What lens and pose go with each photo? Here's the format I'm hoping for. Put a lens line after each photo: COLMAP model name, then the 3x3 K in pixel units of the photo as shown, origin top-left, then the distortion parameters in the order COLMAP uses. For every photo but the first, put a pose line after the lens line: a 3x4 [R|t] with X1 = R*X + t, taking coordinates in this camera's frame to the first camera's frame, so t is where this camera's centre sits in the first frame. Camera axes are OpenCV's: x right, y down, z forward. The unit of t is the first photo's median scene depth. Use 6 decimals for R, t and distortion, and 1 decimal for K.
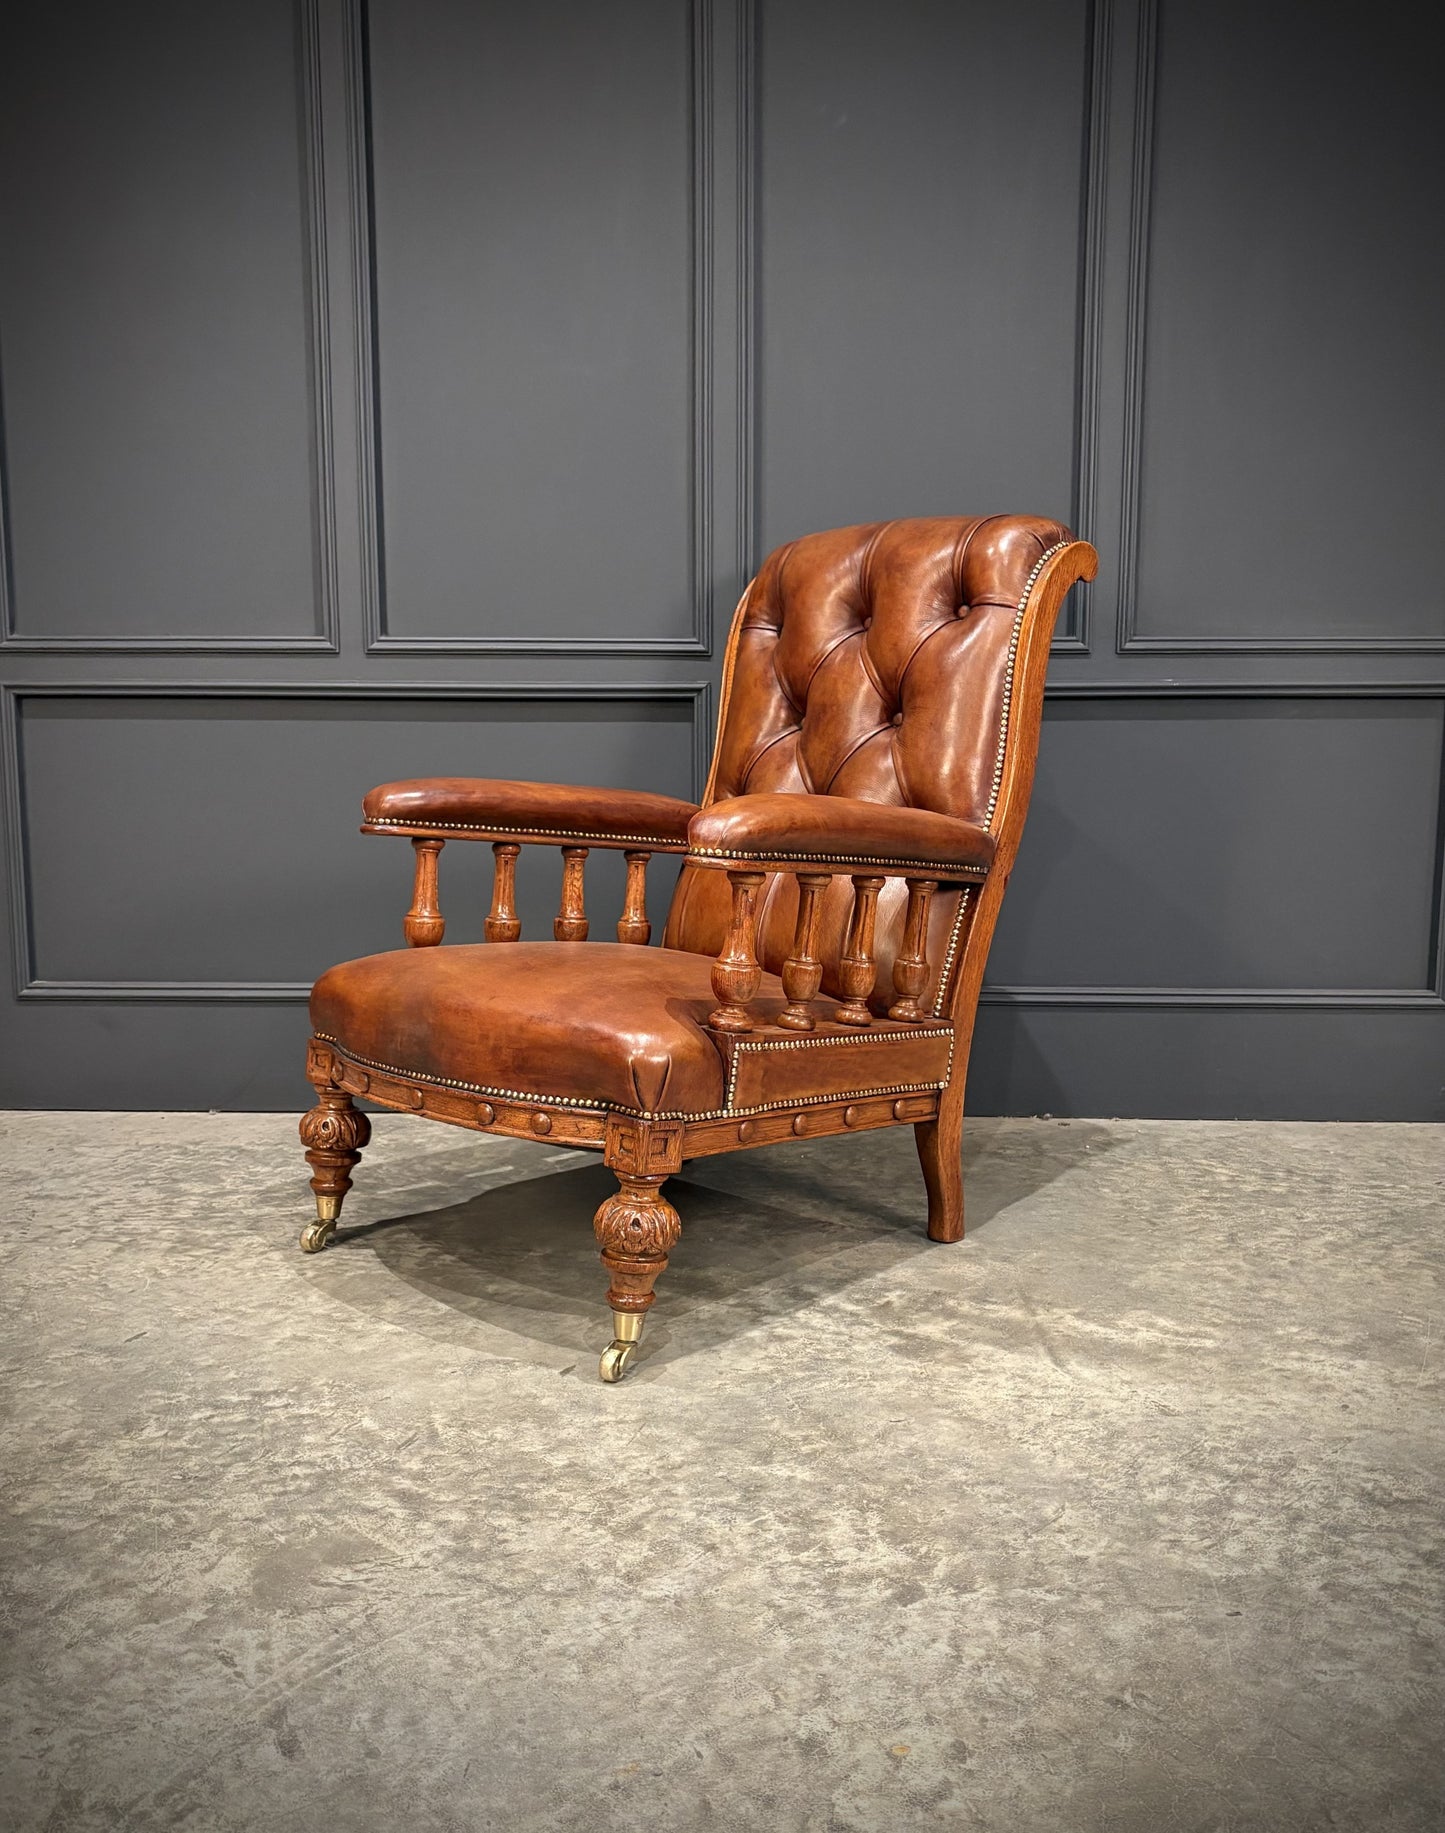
lens RADIAL K [[1702.2, 0, 658.3], [0, 1702.2, 879.2], [0, 0, 1]] dist [0.053121, -0.114438]
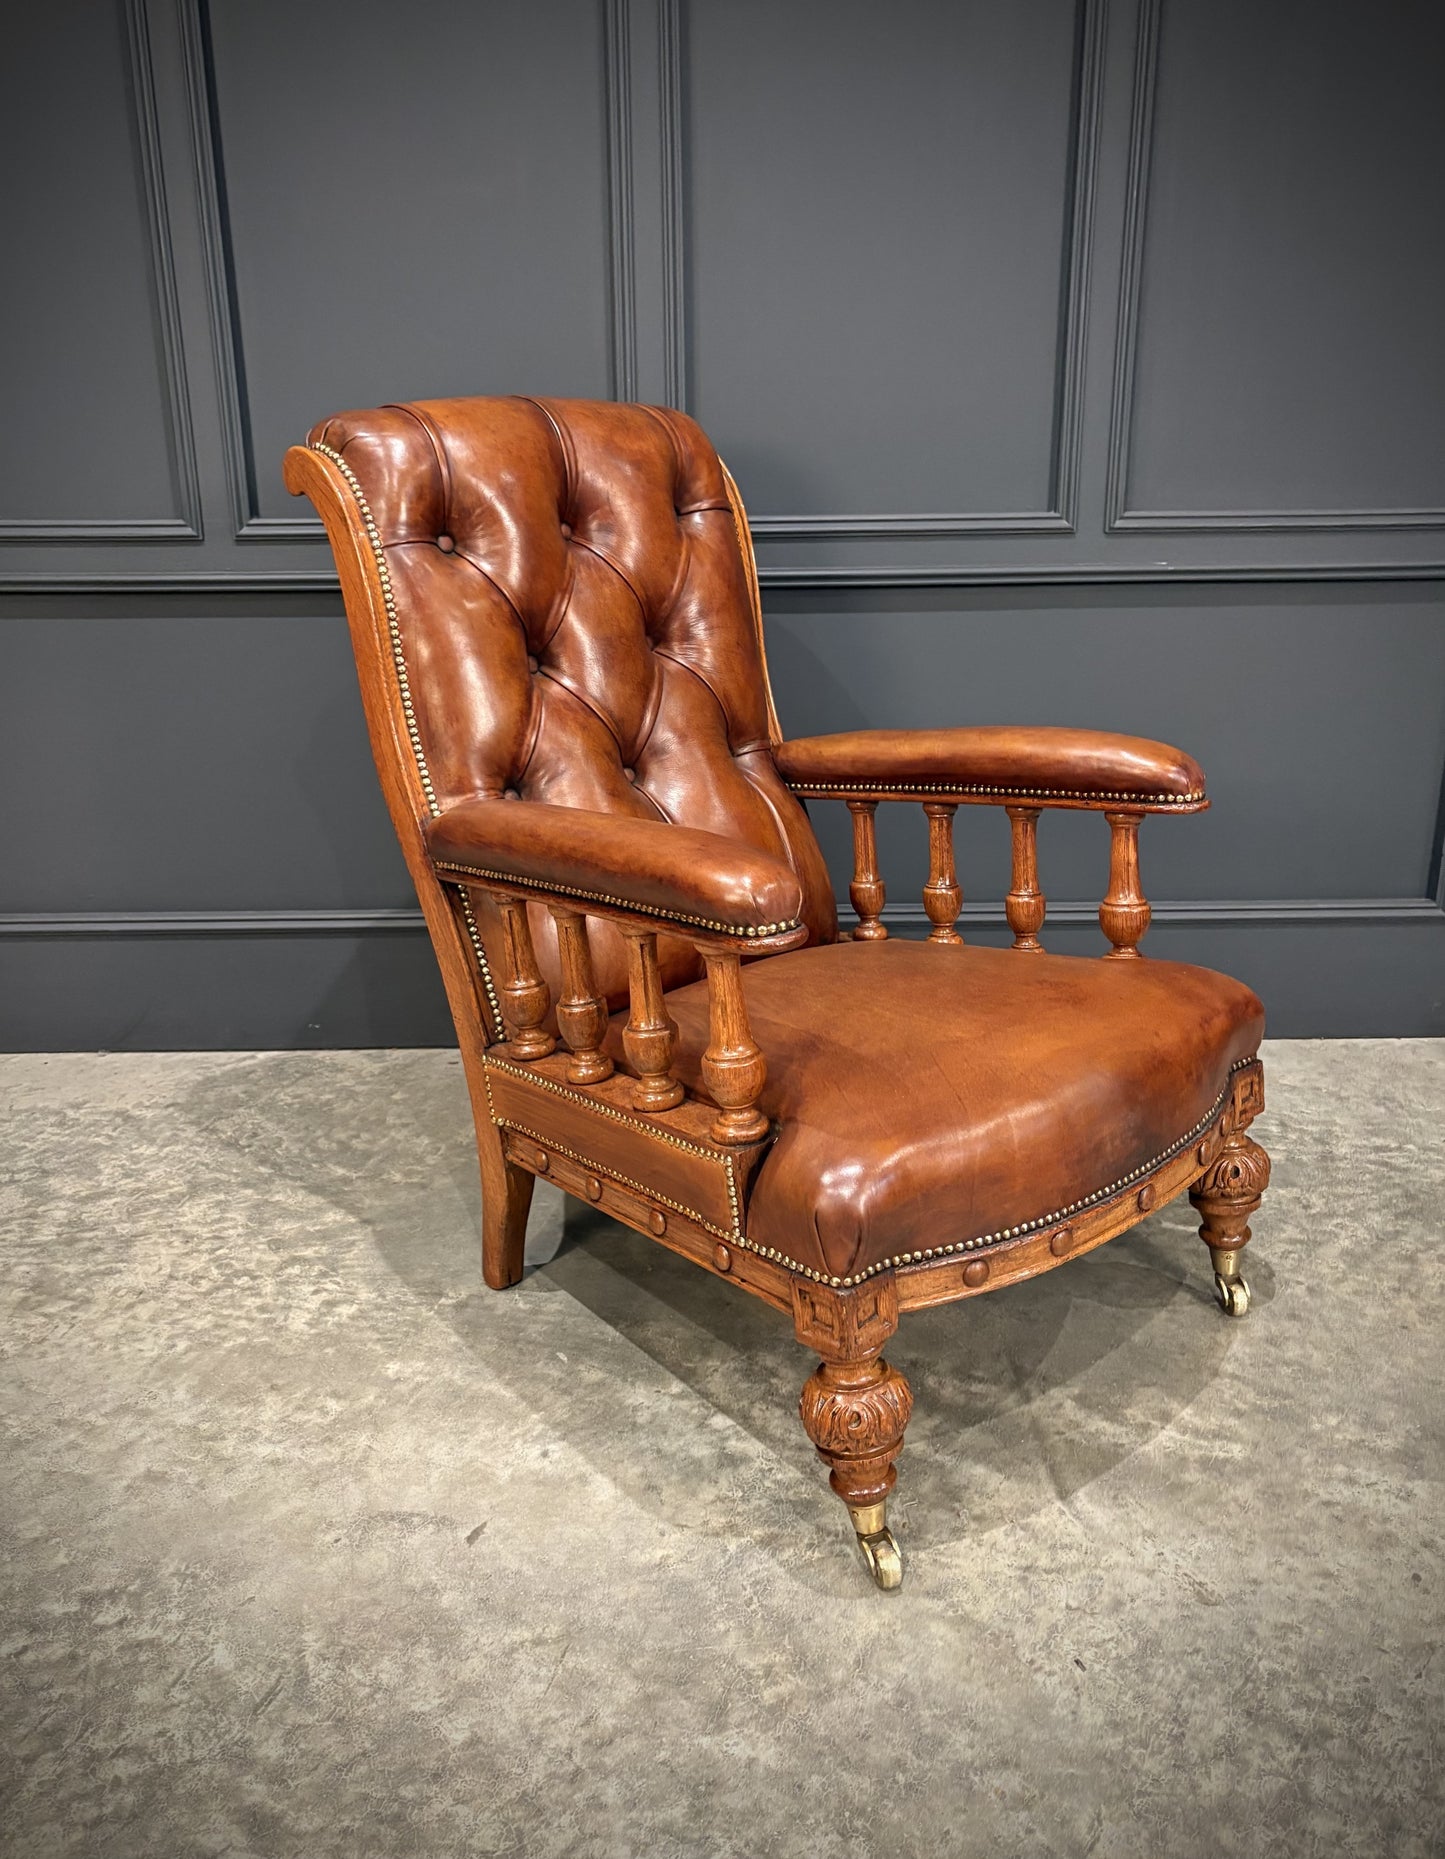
lens RADIAL K [[1537.5, 0, 688.2], [0, 1537.5, 918.5], [0, 0, 1]] dist [0.007976, 0.009740]
pose [[0.998482, -0.028703, 0.047004, 0.024486], [0.018936, 0.980342, 0.196395, -0.160535], [-0.051717, -0.195207, 0.979398, 0.357015]]
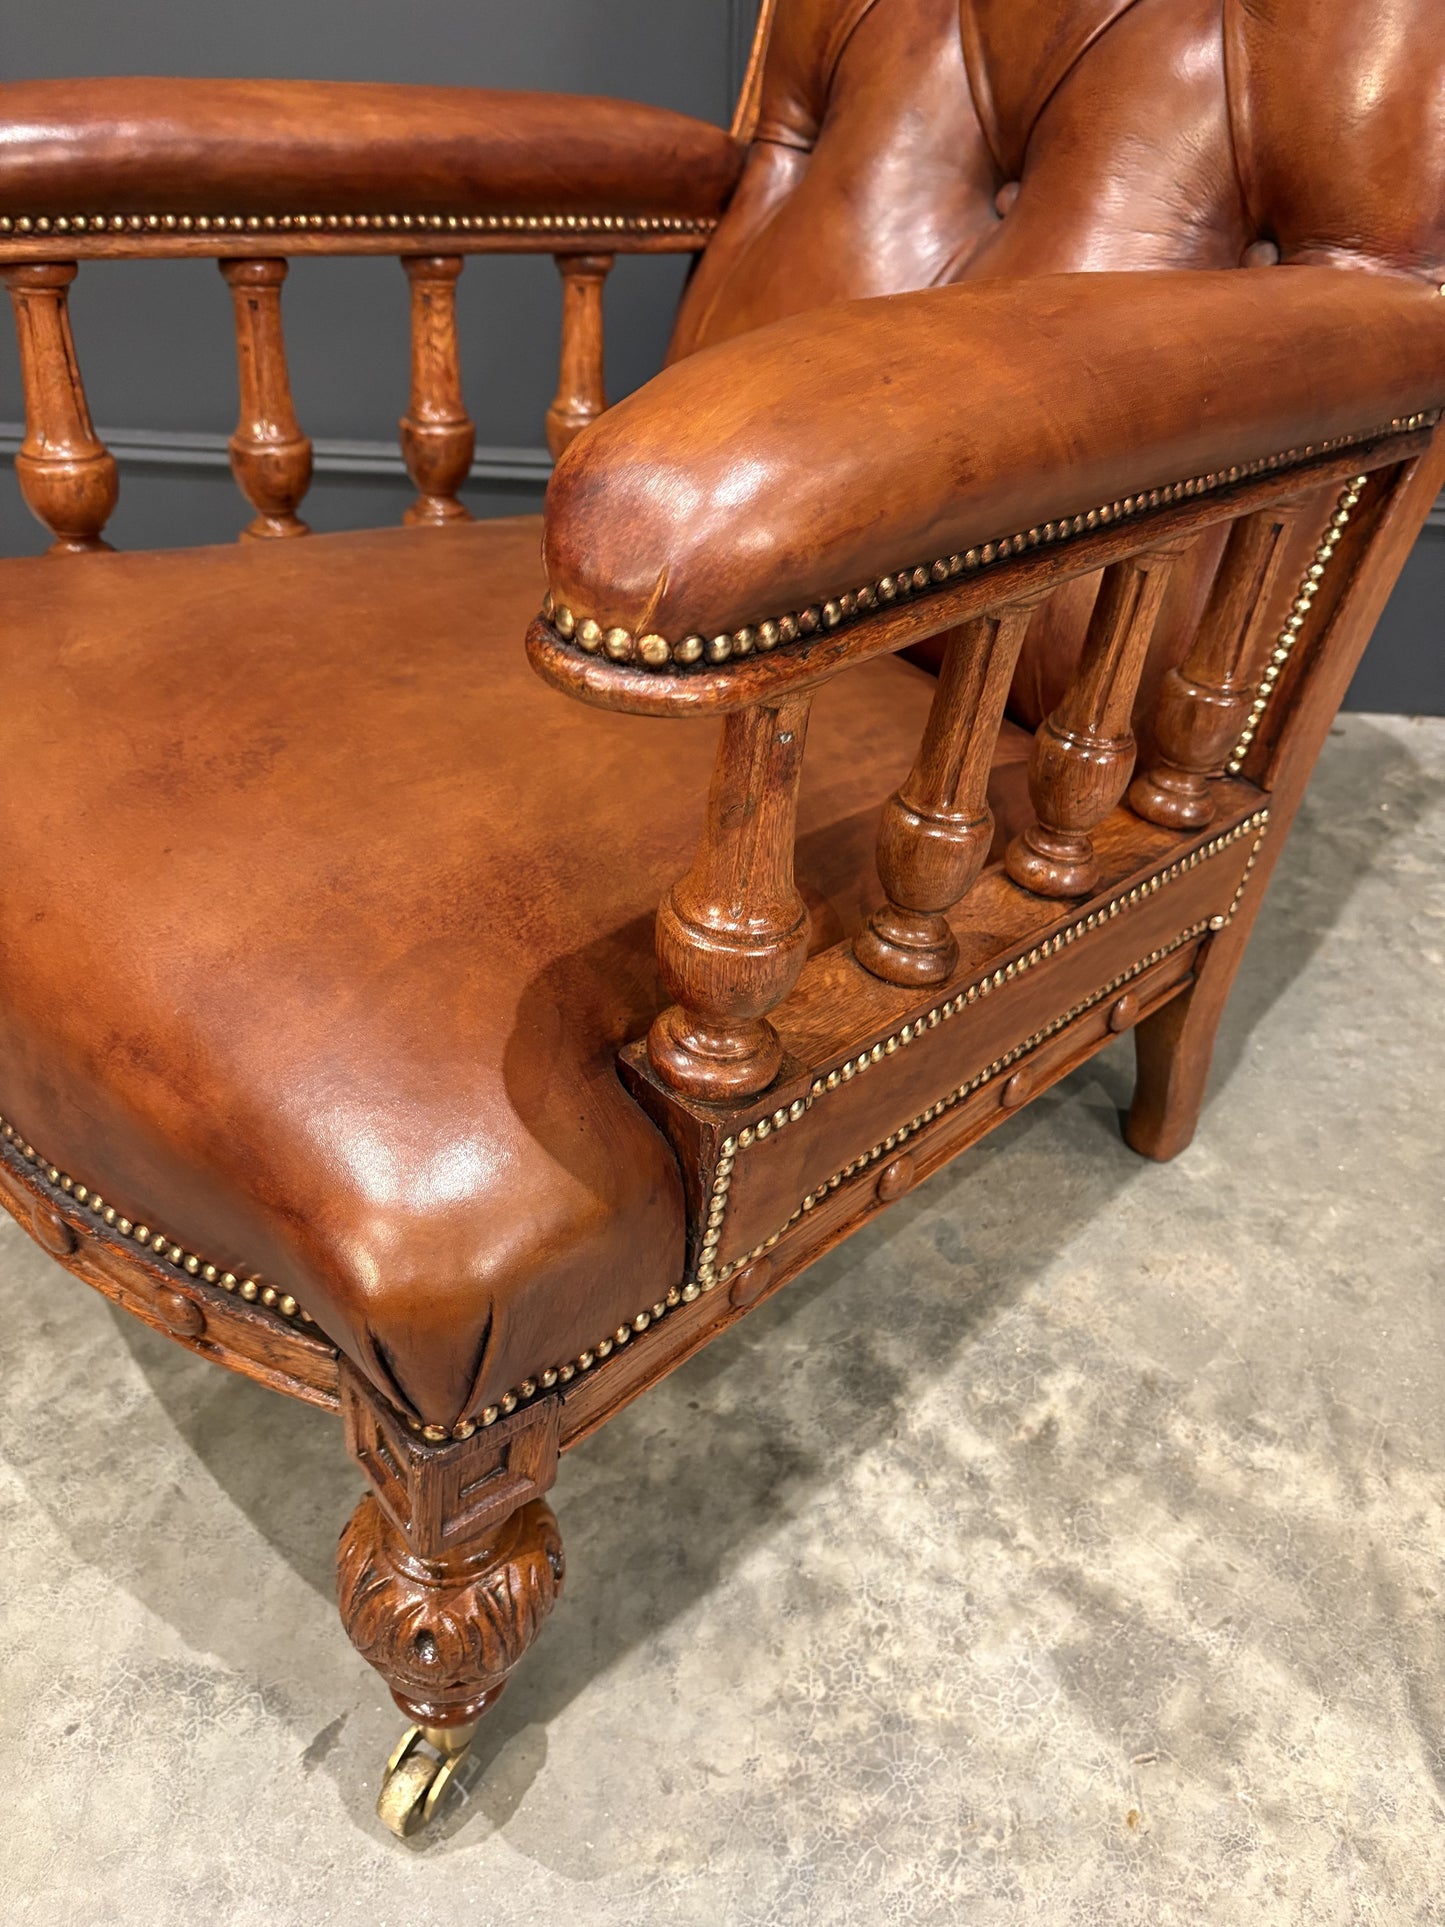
lens RADIAL K [[1507.1, 0, 727.6], [0, 1507.1, 985.2], [0, 0, 1]] dist [0.028240, -0.038234]
pose [[0.999516, 0.030219, -0.007356, 0.052740], [-0.021820, 0.849877, 0.526530, -0.095847], [0.022163, -0.526115, 0.850125, 0.846292]]
